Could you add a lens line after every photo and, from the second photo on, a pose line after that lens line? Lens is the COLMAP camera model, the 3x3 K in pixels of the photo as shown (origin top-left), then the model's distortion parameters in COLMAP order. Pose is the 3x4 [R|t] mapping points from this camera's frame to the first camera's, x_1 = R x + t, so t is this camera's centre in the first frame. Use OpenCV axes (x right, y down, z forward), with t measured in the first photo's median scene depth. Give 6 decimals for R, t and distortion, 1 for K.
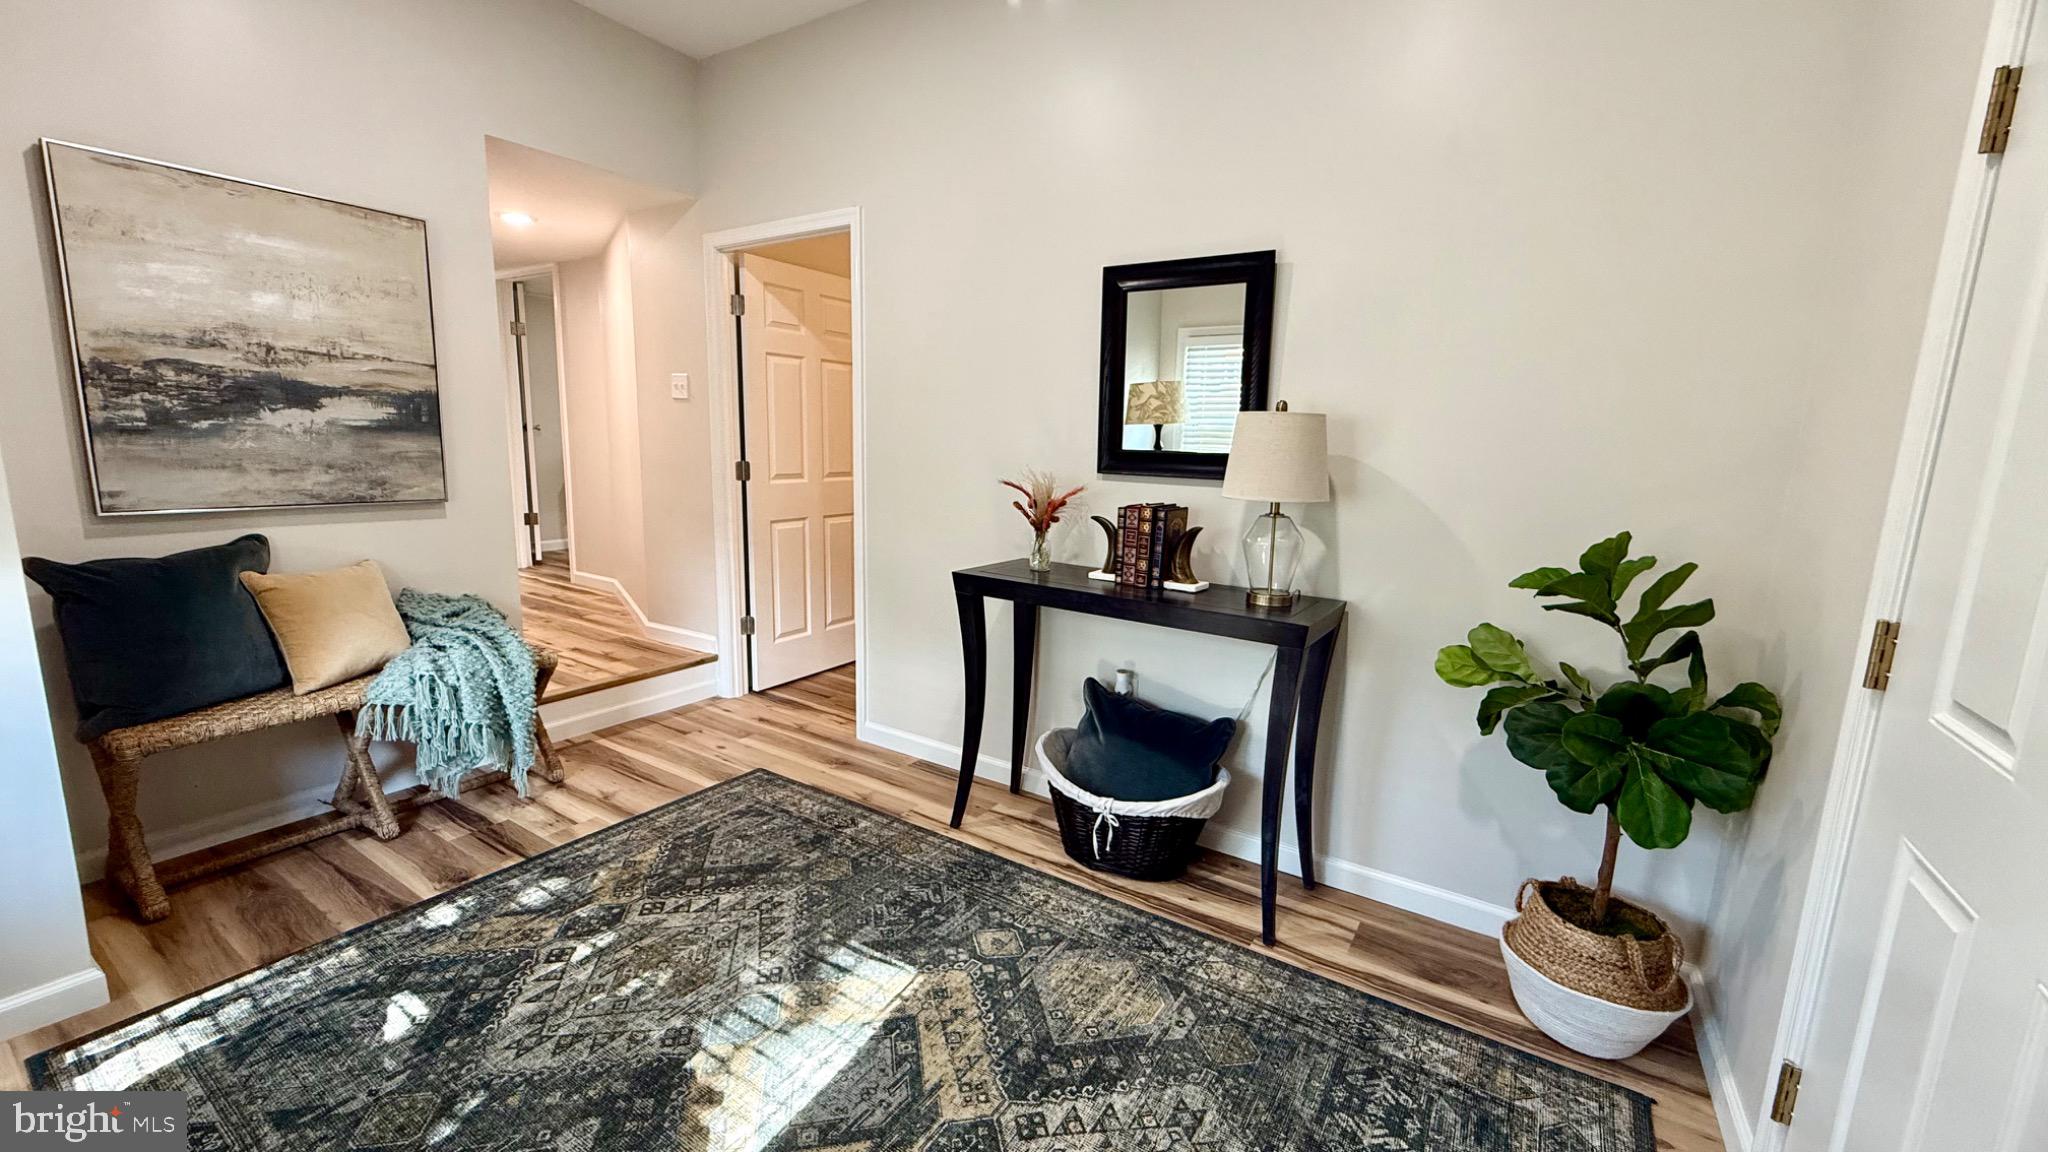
lens RADIAL K [[808.5, 0, 1014.9], [0, 808.5, 572.0], [0, 0, 1]] dist [0.001634, -0.000186]
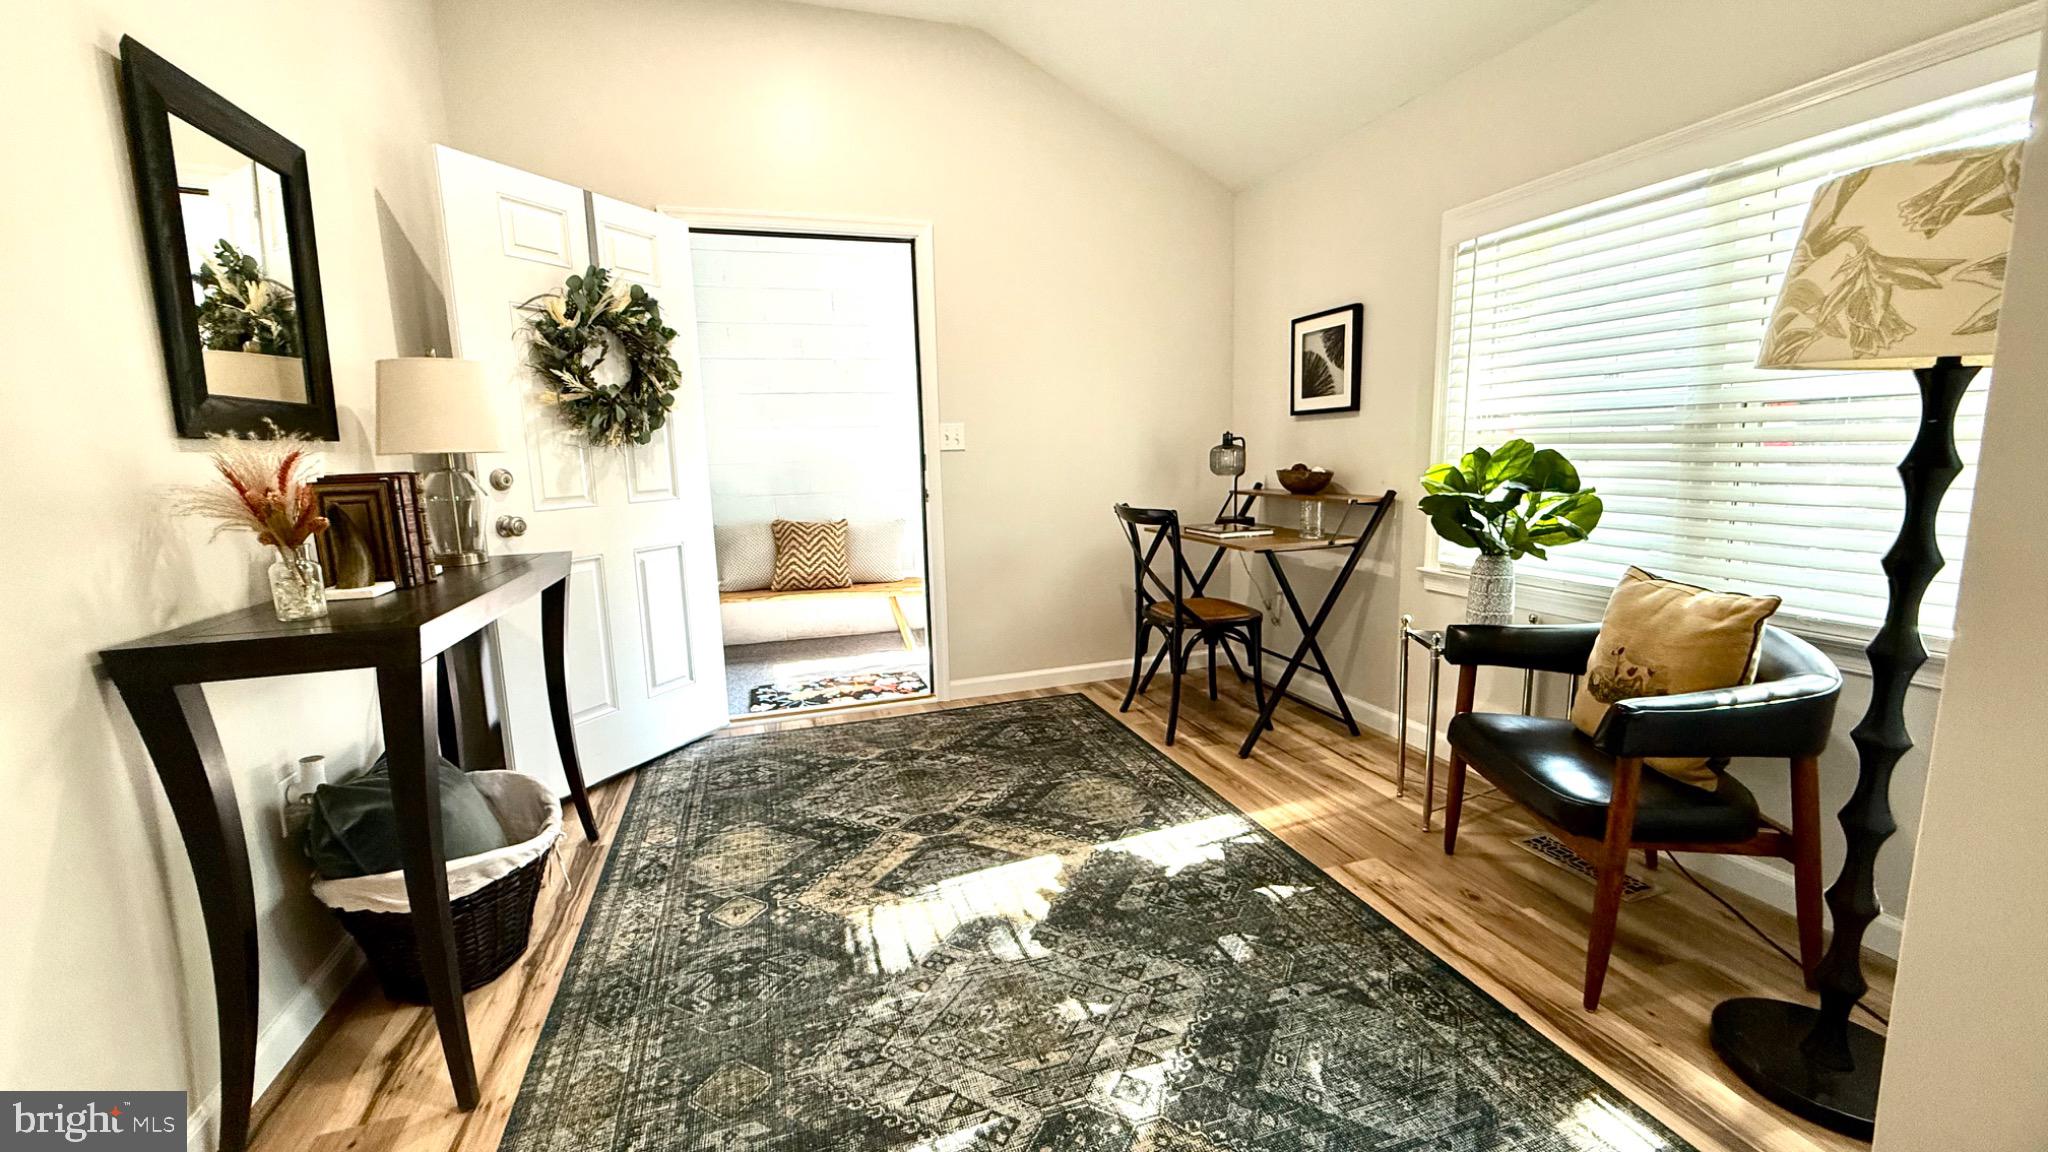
lens RADIAL K [[808.5, 0, 1014.9], [0, 808.5, 572.0], [0, 0, 1]] dist [0.001634, -0.000186]
pose [[-0.770369, -0.106907, 0.628571, -0.942973], [0.111808, 0.947916, 0.298252, -0.196922], [-0.627718, 0.300044, -0.718292, 1.539804]]
